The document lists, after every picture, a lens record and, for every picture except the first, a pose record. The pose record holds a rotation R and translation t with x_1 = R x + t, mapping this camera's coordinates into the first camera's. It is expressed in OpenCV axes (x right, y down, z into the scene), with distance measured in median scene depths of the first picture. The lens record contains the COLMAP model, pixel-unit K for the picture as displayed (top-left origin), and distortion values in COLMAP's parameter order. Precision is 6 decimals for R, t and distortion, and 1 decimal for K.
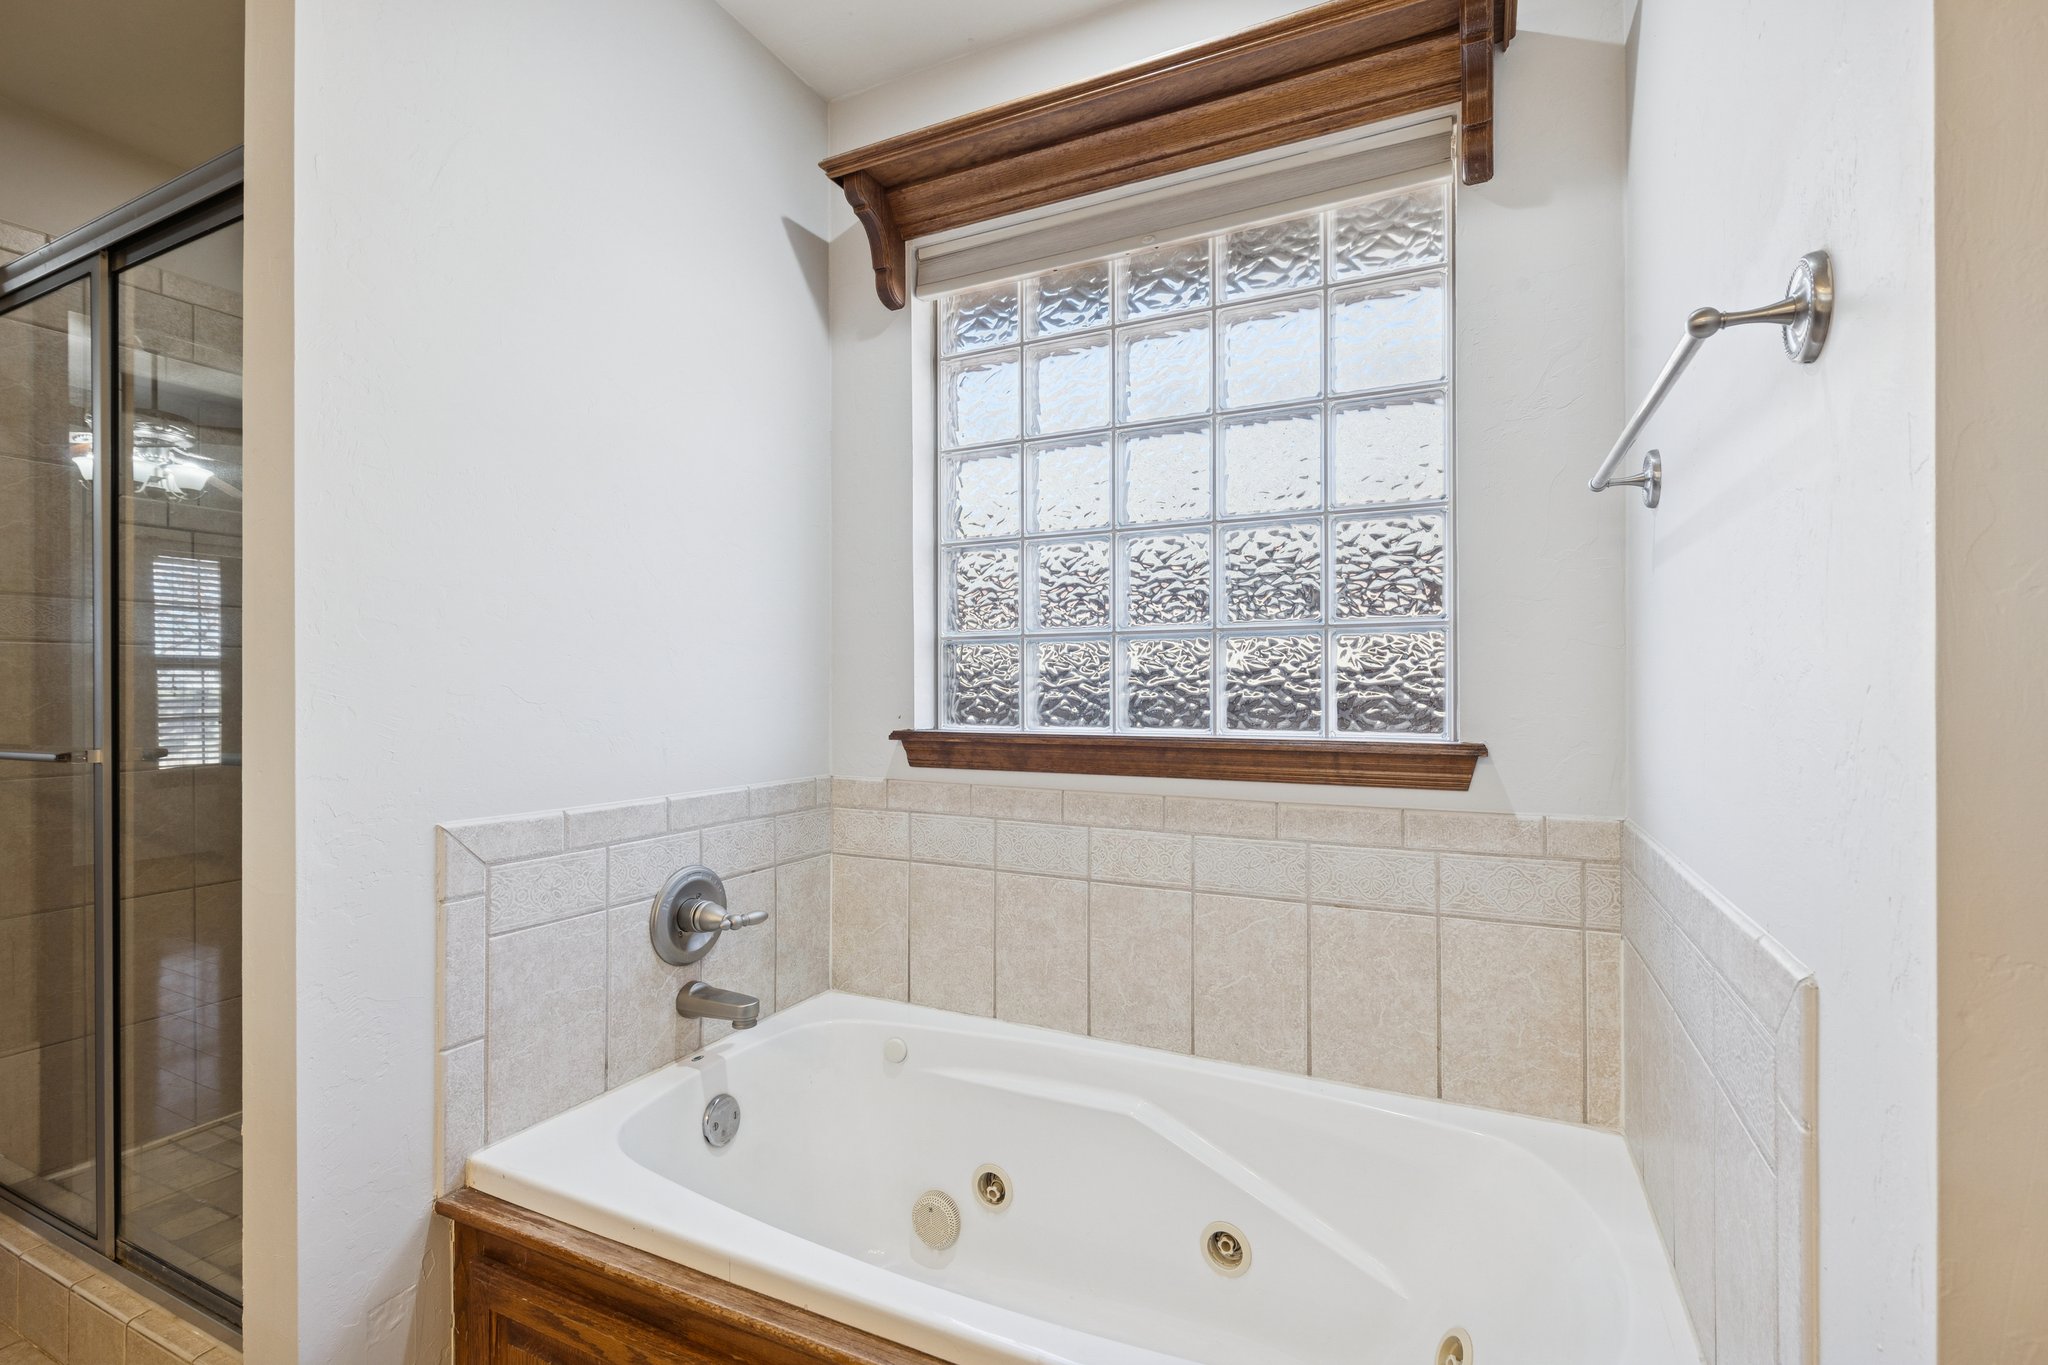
lens RADIAL K [[928.9, 0, 1023.1], [0, 928.9, 684.8], [0, 0, 1]] dist [0.002406, -0.001221]
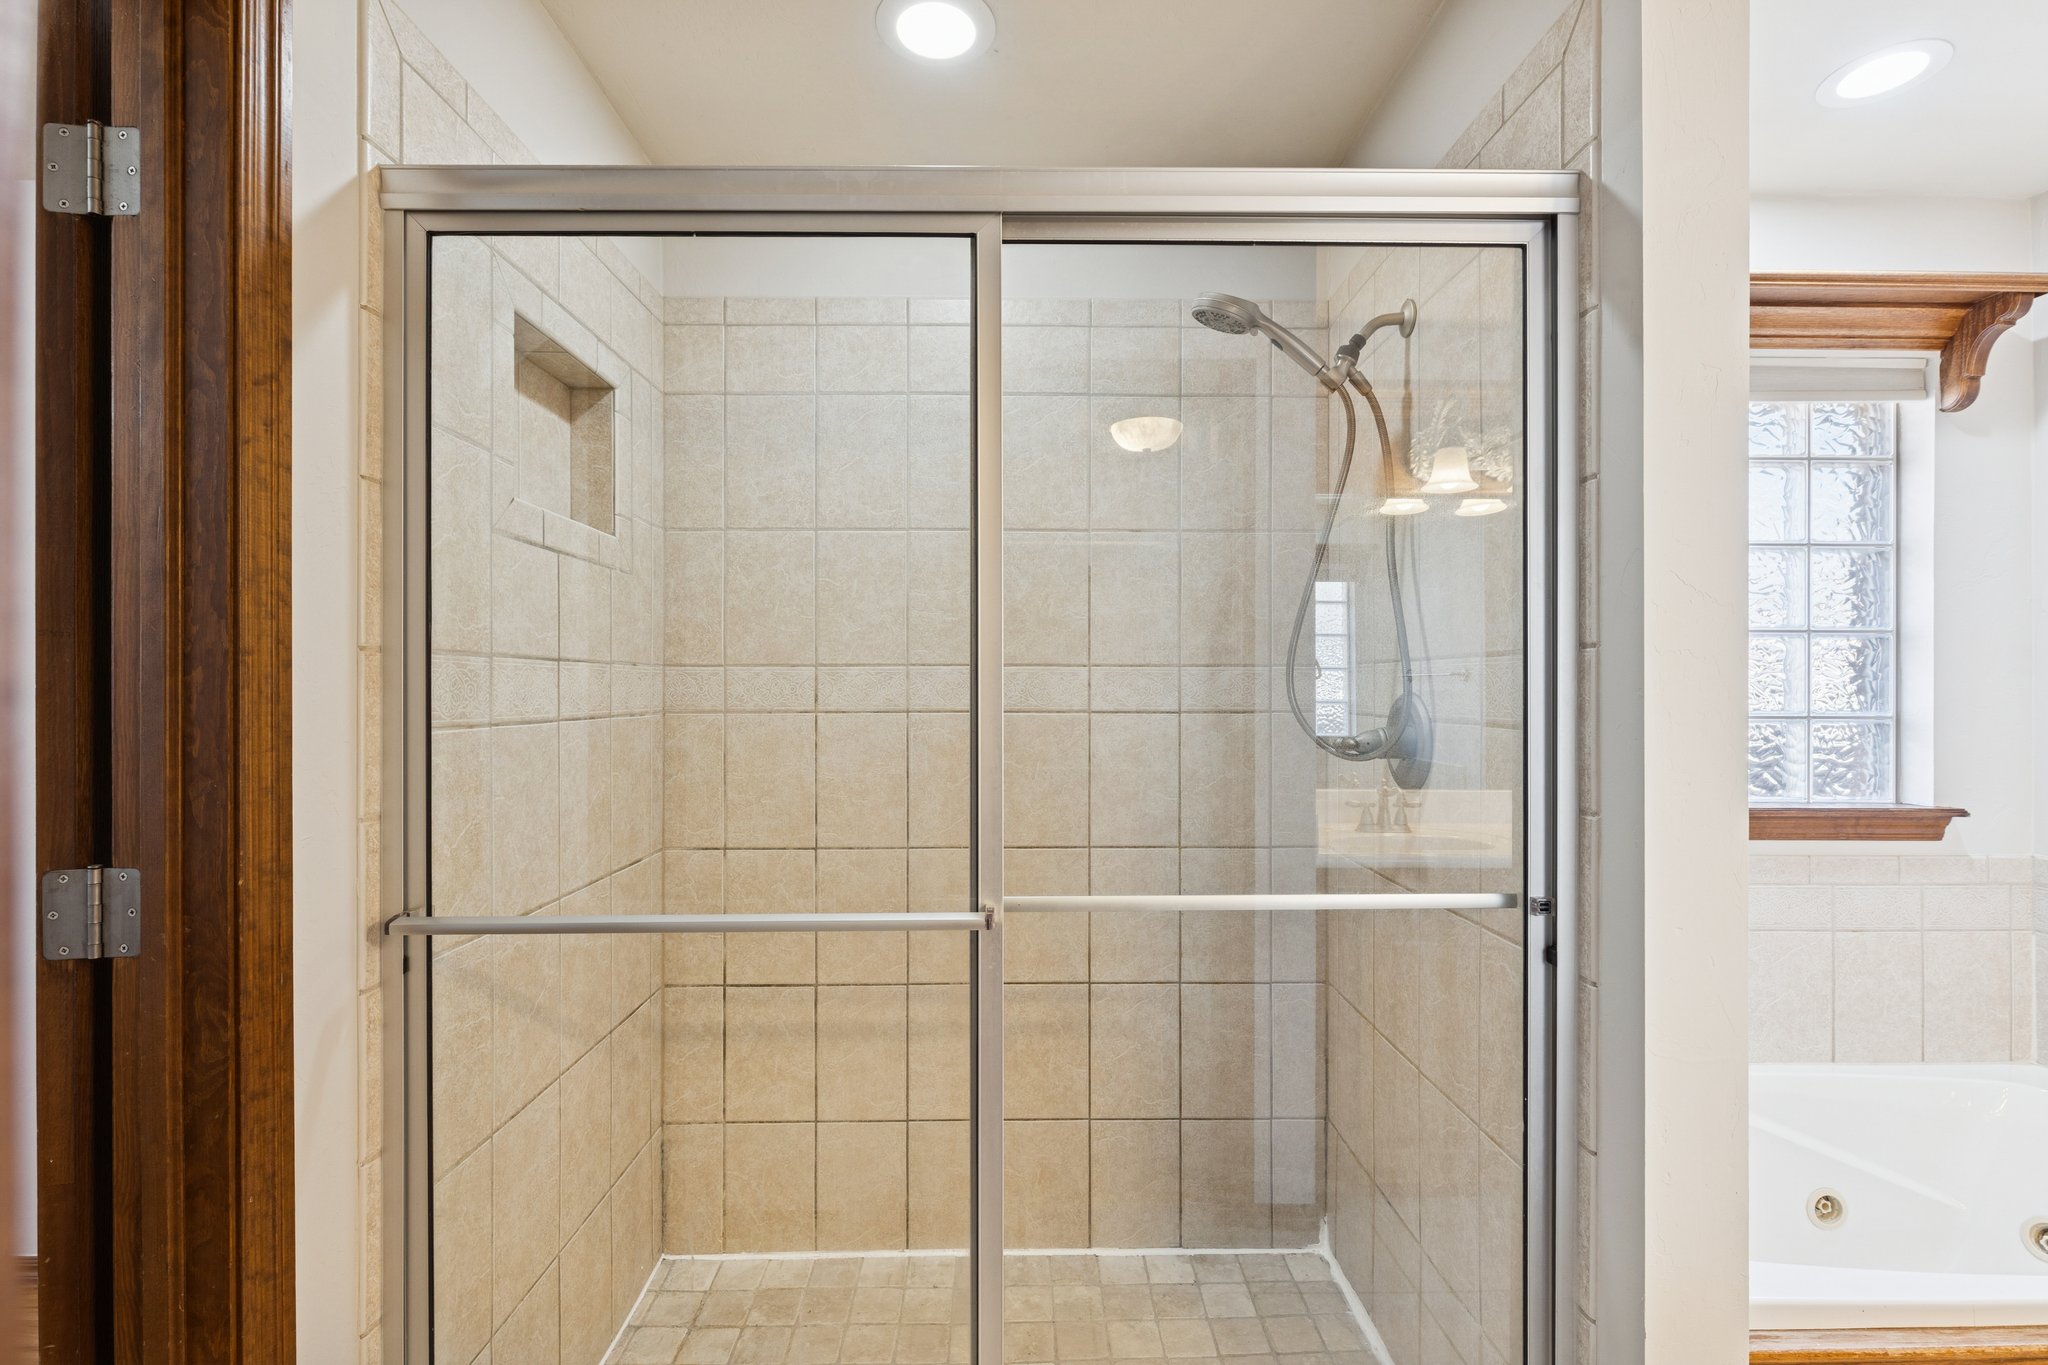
lens RADIAL K [[928.9, 0, 1020.4], [0, 928.9, 686.1], [0, 0, 1]] dist [0.002406, -0.001221]
pose [[0.896443, 0.001723, 0.443155, -1.357446], [-0.002484, 0.999996, 0.001137, -0.114328], [-0.443151, -0.002120, 0.896444, 0.344894]]
